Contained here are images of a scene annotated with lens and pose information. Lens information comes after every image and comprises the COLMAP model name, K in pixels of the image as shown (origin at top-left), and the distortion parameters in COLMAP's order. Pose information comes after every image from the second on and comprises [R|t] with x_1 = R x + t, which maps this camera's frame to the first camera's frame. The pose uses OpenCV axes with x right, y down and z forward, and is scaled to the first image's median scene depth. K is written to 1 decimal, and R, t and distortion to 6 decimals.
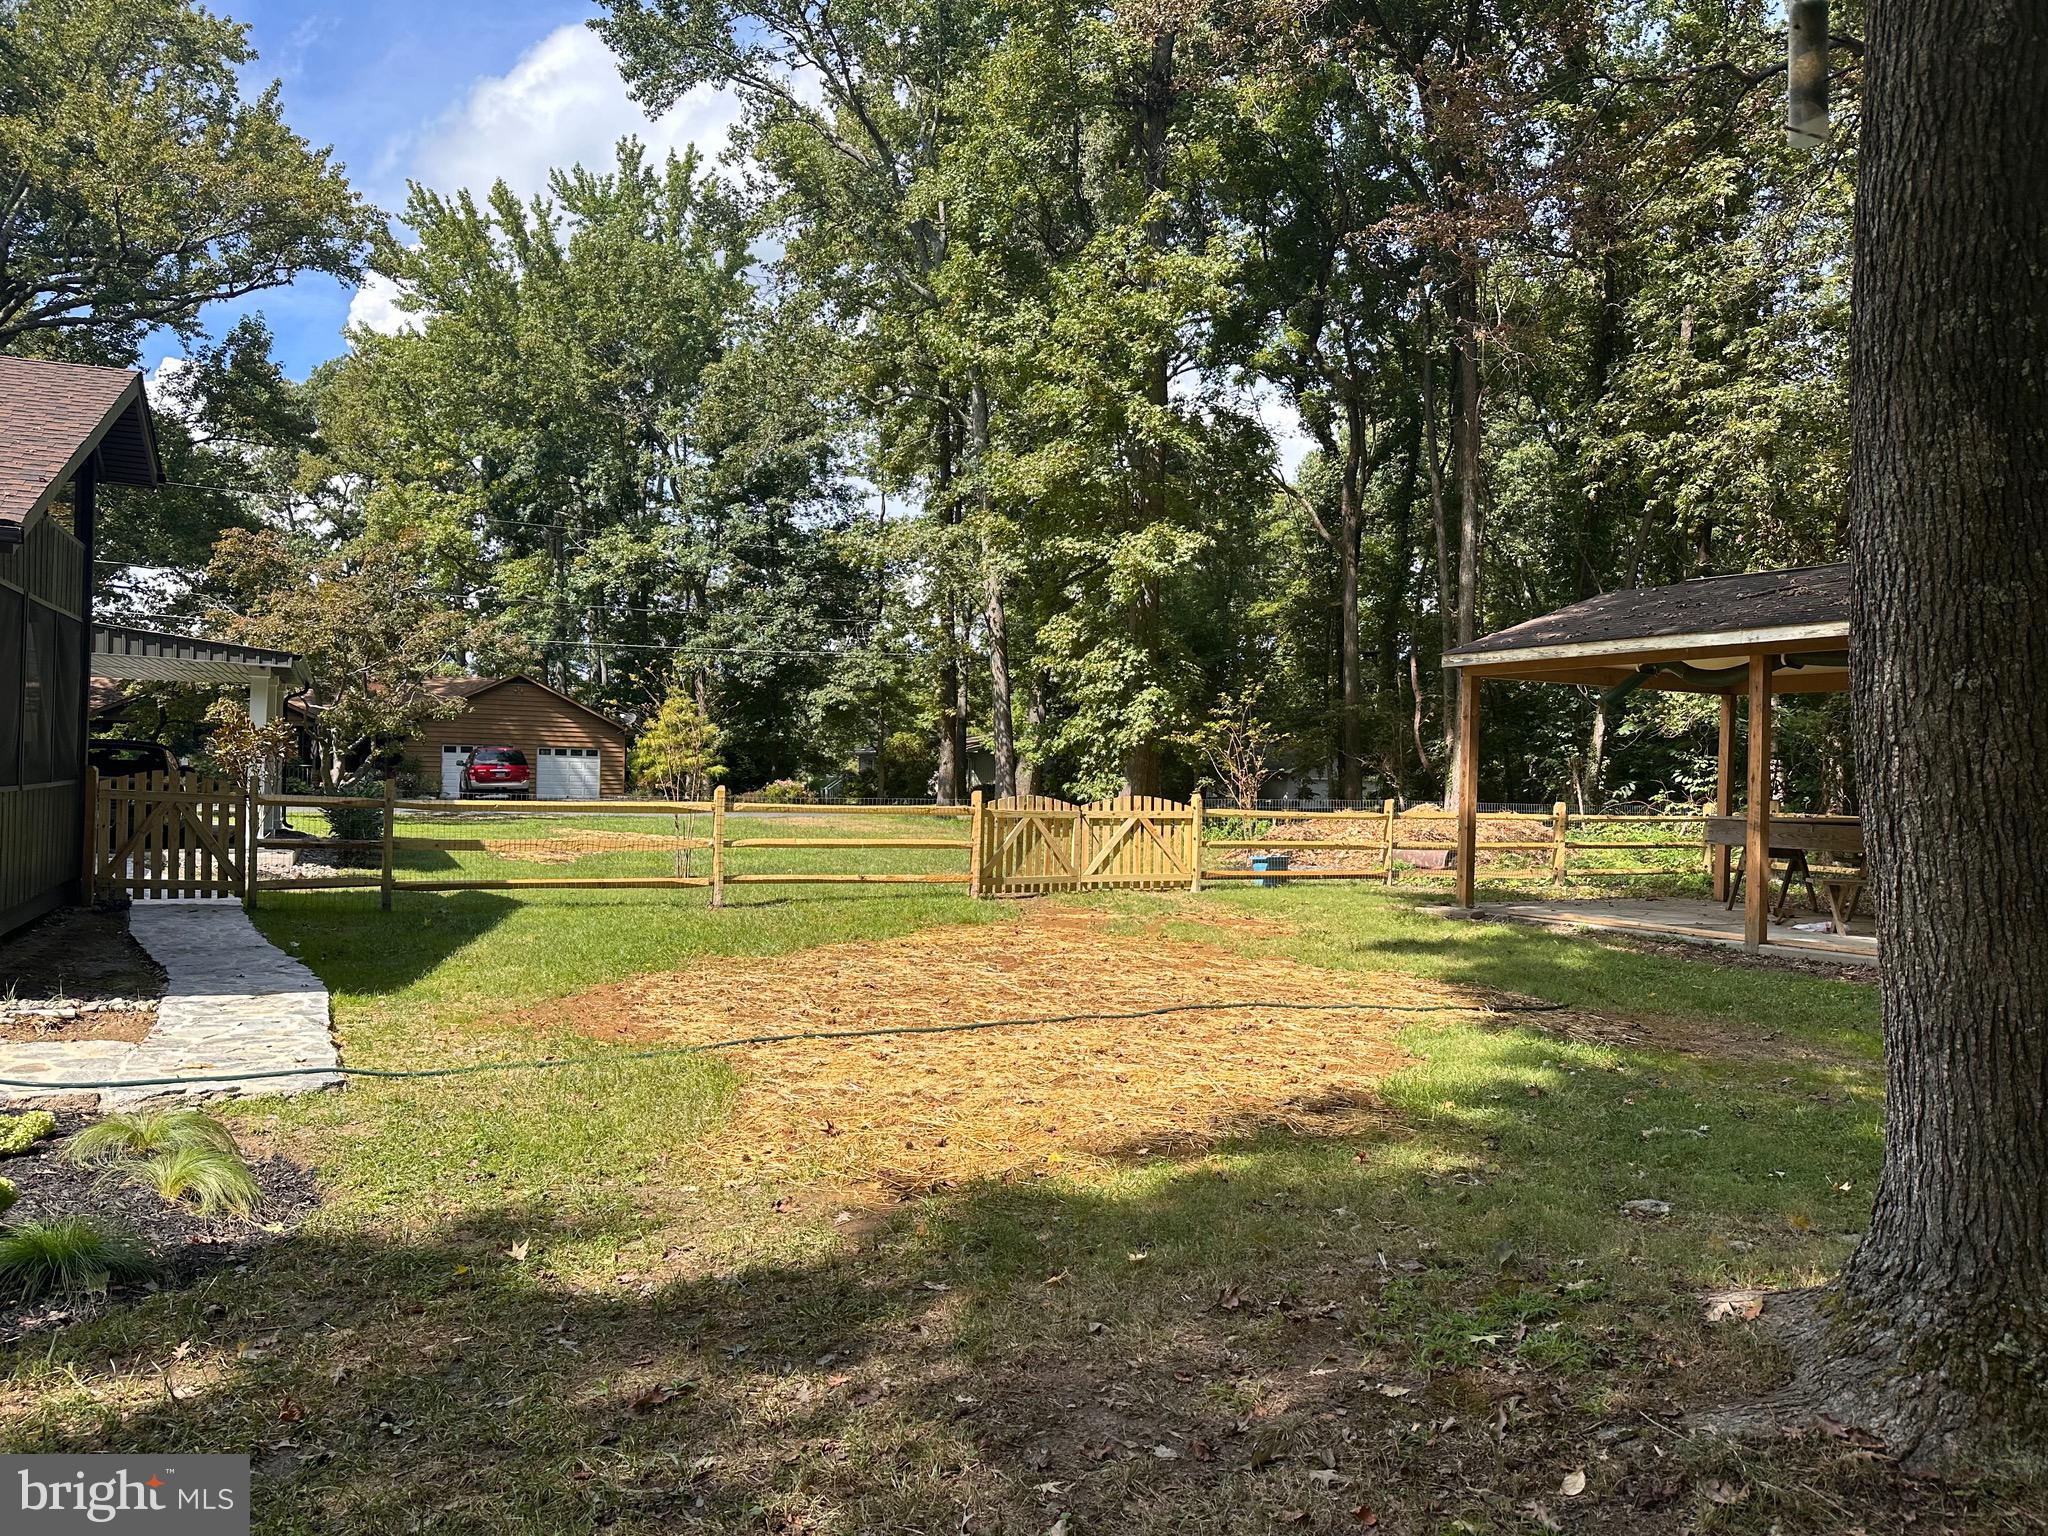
lens RADIAL K [[1437.1, 0, 1024.0], [0, 1437.1, 768.0], [0, 0, 1]] dist [0.059707, -0.063044]
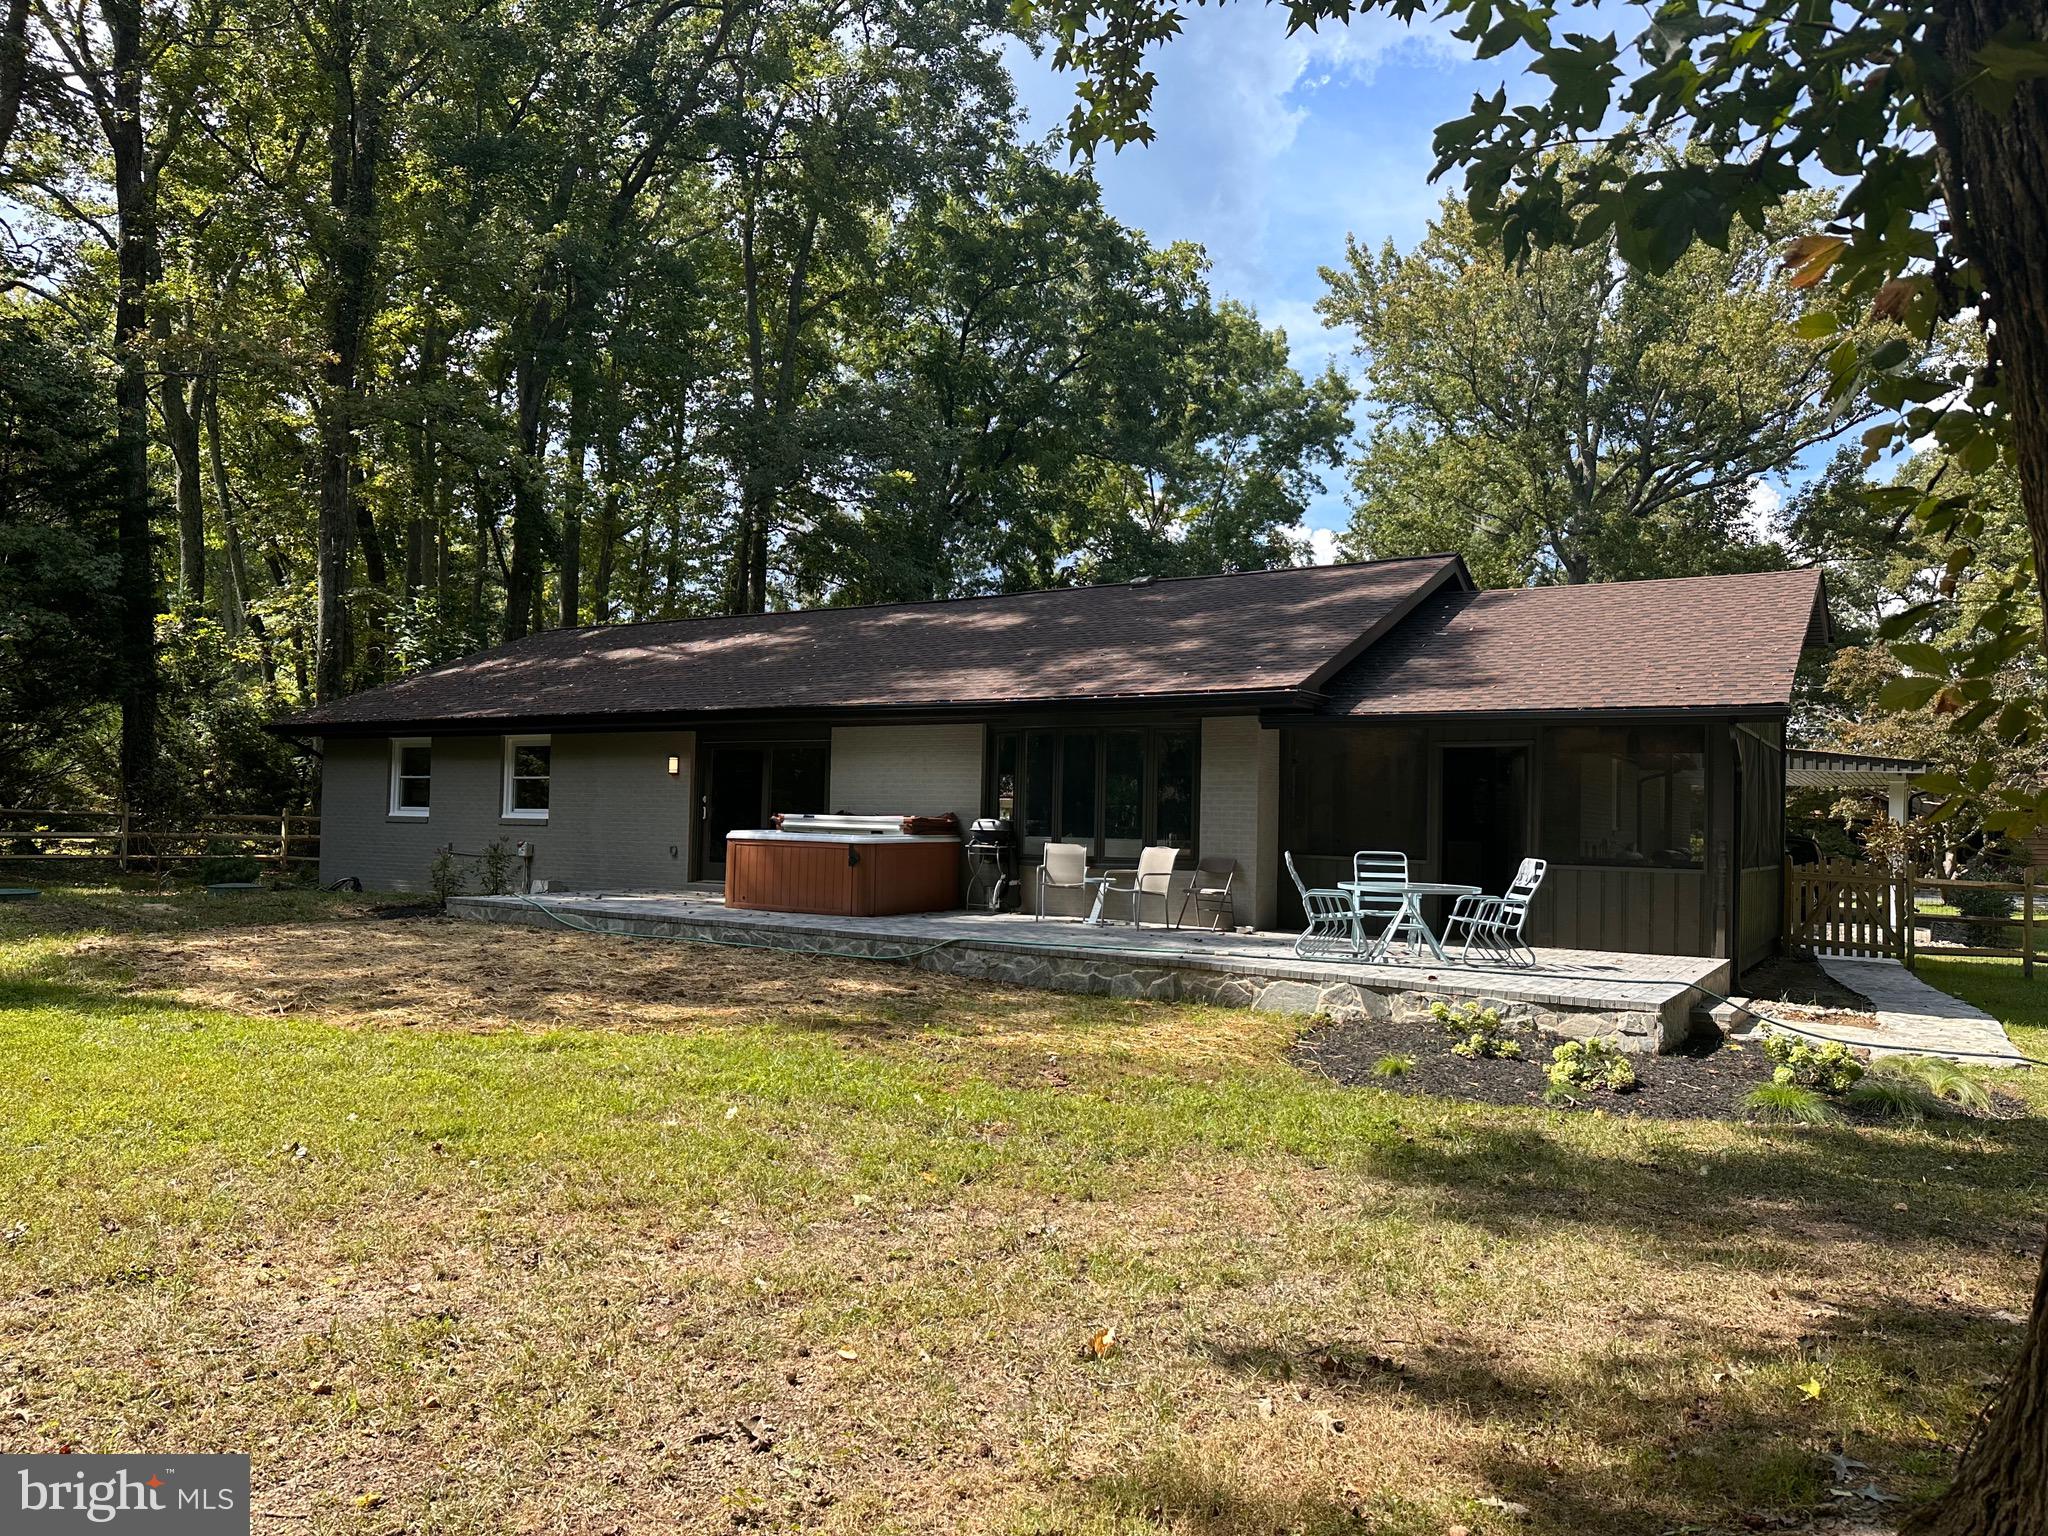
lens RADIAL K [[1437.1, 0, 1024.0], [0, 1437.1, 768.0], [0, 0, 1]] dist [0.059707, -0.063044]
pose [[0.545971, -0.044522, -0.836620, 0.048452], [-0.008937, 0.998221, -0.058954, 0.001778], [0.837756, 0.039664, 0.544602, -0.143639]]
